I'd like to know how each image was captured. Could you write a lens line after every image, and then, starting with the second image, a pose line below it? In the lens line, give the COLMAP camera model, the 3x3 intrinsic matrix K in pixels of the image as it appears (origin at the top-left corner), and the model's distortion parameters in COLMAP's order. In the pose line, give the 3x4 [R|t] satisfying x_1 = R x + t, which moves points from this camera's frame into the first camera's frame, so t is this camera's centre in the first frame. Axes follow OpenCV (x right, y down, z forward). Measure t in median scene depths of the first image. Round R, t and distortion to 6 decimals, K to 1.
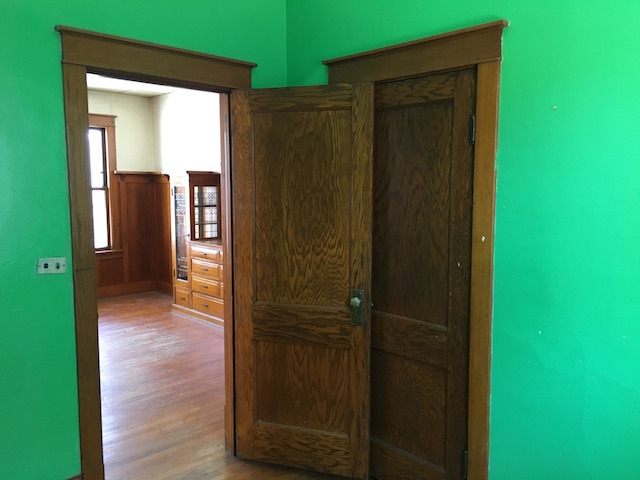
lens RADIAL K [[543.5, 0, 320.2], [0, 543.5, 238.5], [0, 0, 1]] dist [0.014226, -0.001884]
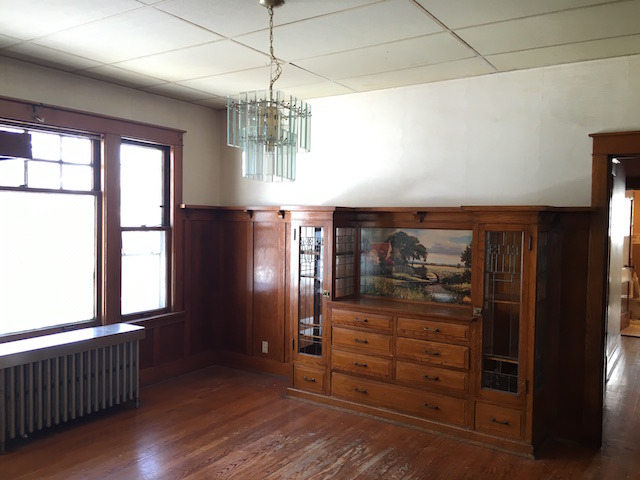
lens RADIAL K [[543.5, 0, 319.9], [0, 543.5, 241.3], [0, 0, 1]] dist [0.014226, -0.001884]
pose [[0.977367, 0.003740, 0.211518, -0.351802], [0.009867, 0.997950, -0.063234, -0.026078], [-0.211321, 0.063890, 0.975326, 0.246746]]
